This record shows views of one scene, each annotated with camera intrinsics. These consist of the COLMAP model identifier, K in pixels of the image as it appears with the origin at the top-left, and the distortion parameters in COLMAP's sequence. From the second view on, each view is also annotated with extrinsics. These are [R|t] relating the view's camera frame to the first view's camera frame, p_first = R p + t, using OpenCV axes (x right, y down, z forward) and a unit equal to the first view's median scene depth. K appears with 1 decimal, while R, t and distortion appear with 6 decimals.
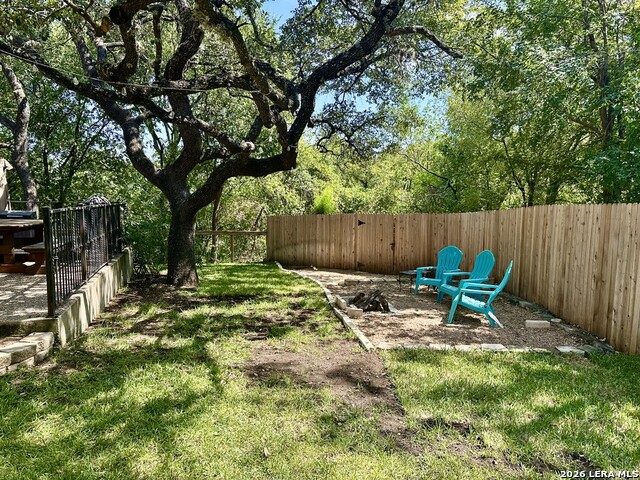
lens RADIAL K [[449.2, 0, 318.5], [0, 449.2, 240.8], [0, 0, 1]] dist [0.002873, -0.001004]
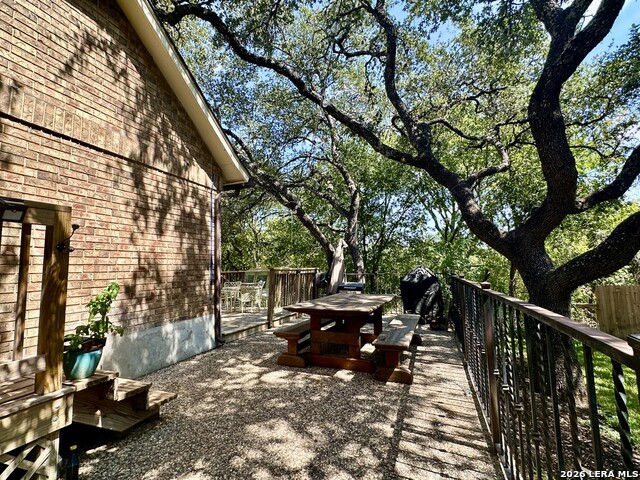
lens RADIAL K [[299.3, 0, 318.3], [0, 299.3, 240.3], [0, 0, 1]] dist [0.000814, 0.000023]
pose [[0.788815, -0.083391, -0.608948, -0.243359], [-0.031029, 0.984087, -0.174958, -0.033339], [0.613847, 0.156905, 0.773674, 0.318199]]
